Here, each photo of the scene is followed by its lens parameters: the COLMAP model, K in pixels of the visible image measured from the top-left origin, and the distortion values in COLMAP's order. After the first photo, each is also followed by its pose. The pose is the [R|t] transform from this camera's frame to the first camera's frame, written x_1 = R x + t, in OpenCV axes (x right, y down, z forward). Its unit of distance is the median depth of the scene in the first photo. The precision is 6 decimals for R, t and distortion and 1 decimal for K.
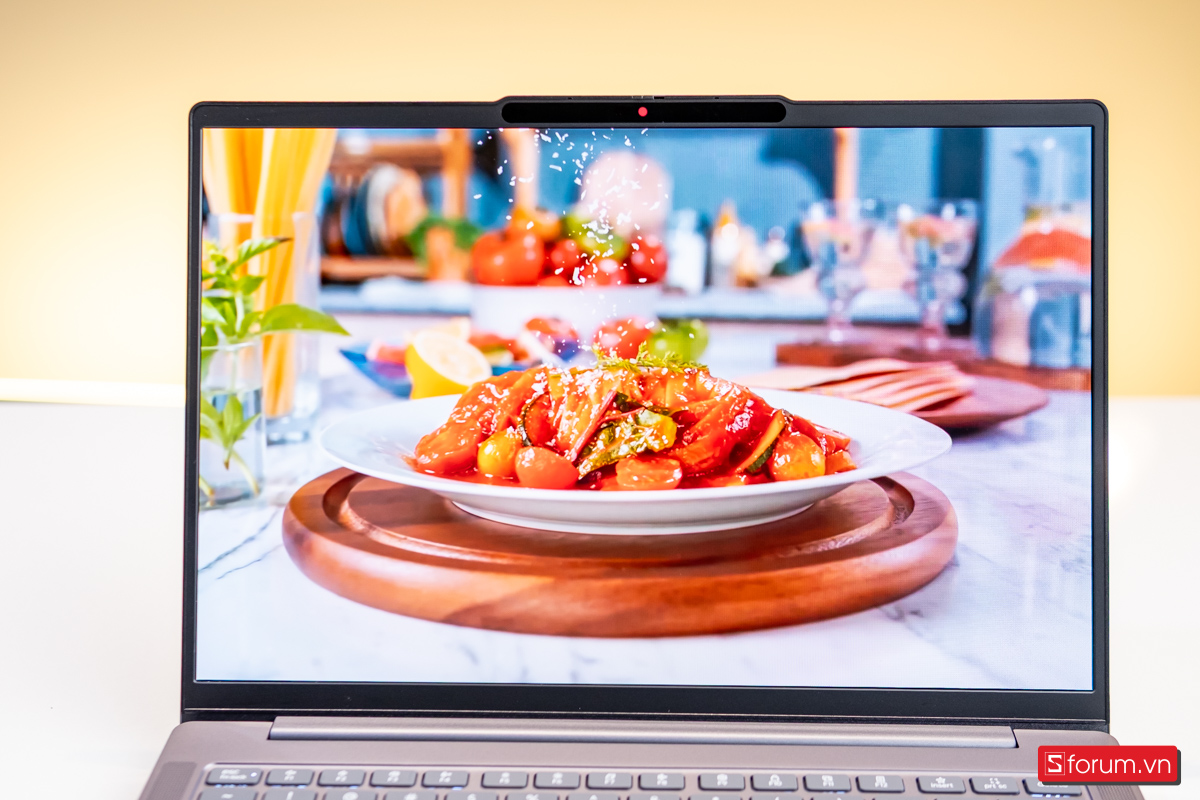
lens RADIAL K [[1684.4, 0, 600.0], [0, 1684.4, 400.0], [0, 0, 1]] dist [0.050985, 0.030773]
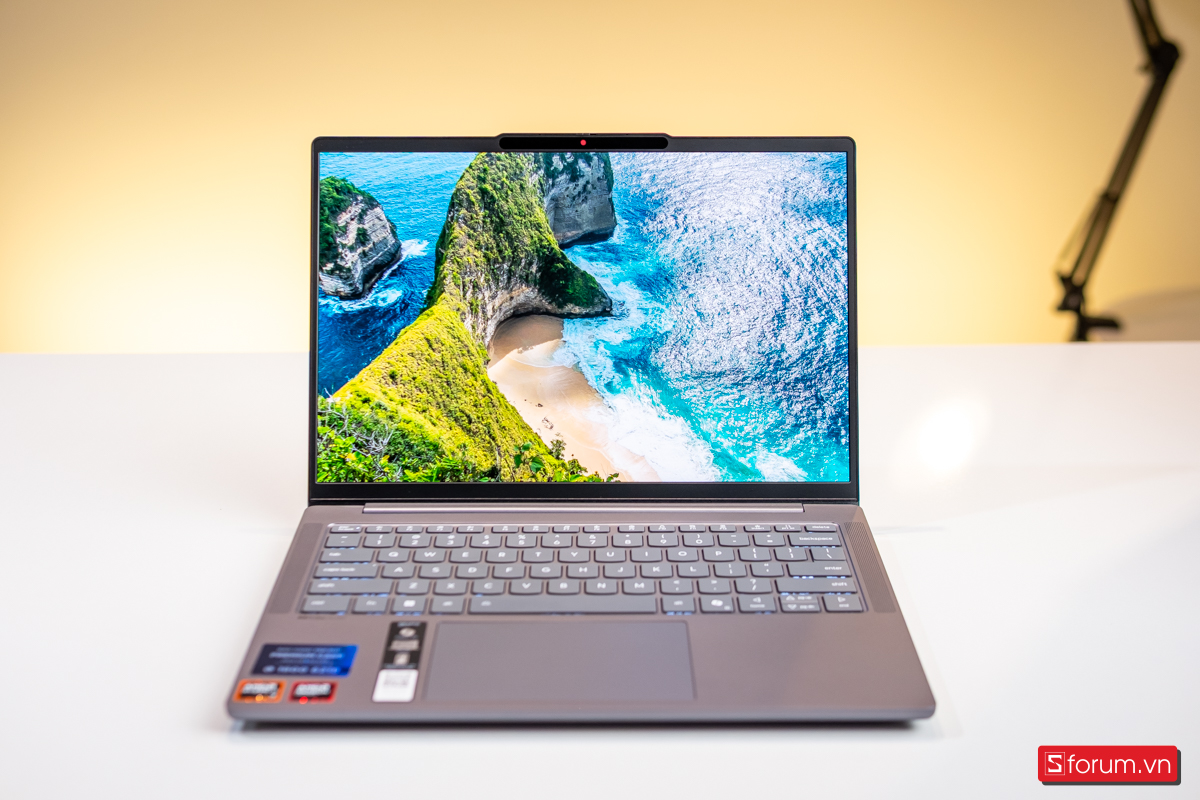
lens RADIAL K [[1684.4, 0, 600.0], [0, 1684.4, 400.0], [0, 0, 1]] dist [0.050985, 0.030773]
pose [[0.999301, -0.004454, 0.037121, -0.022967], [0.005602, 0.999507, -0.030883, 0.146256], [-0.036965, 0.031069, 0.998833, -0.714530]]
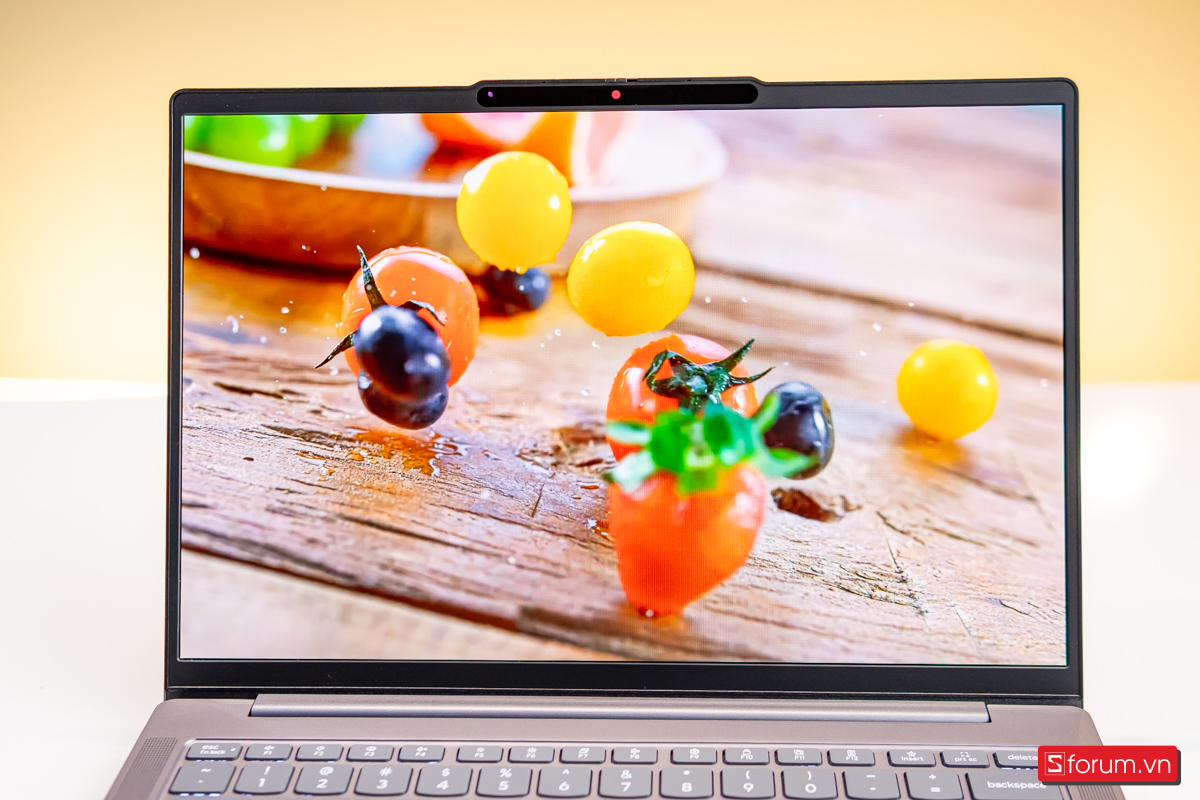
lens RADIAL K [[1684.4, 0, 600.0], [0, 1684.4, 400.0], [0, 0, 1]] dist [0.050985, 0.030773]
pose [[0.999720, -0.005991, -0.022883, 0.039992], [0.005908, 0.999976, -0.003671, 0.016638], [0.022905, 0.003535, 0.999731, -0.010575]]
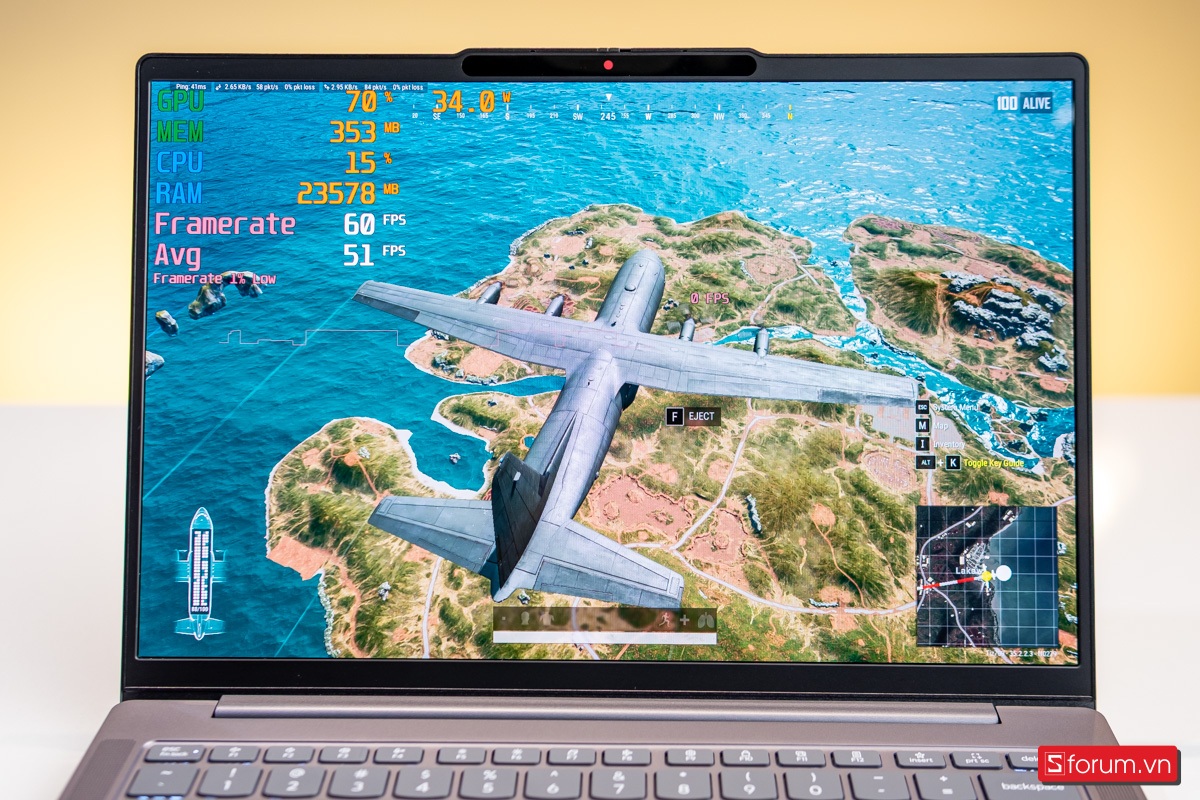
lens RADIAL K [[1684.4, 0, 600.0], [0, 1684.4, 400.0], [0, 0, 1]] dist [0.050985, 0.030773]
pose [[0.999940, 0.001233, 0.010887, 0.010881], [-0.000830, 0.999318, -0.036923, 0.059784], [-0.010925, 0.036912, 0.999259, 0.044283]]
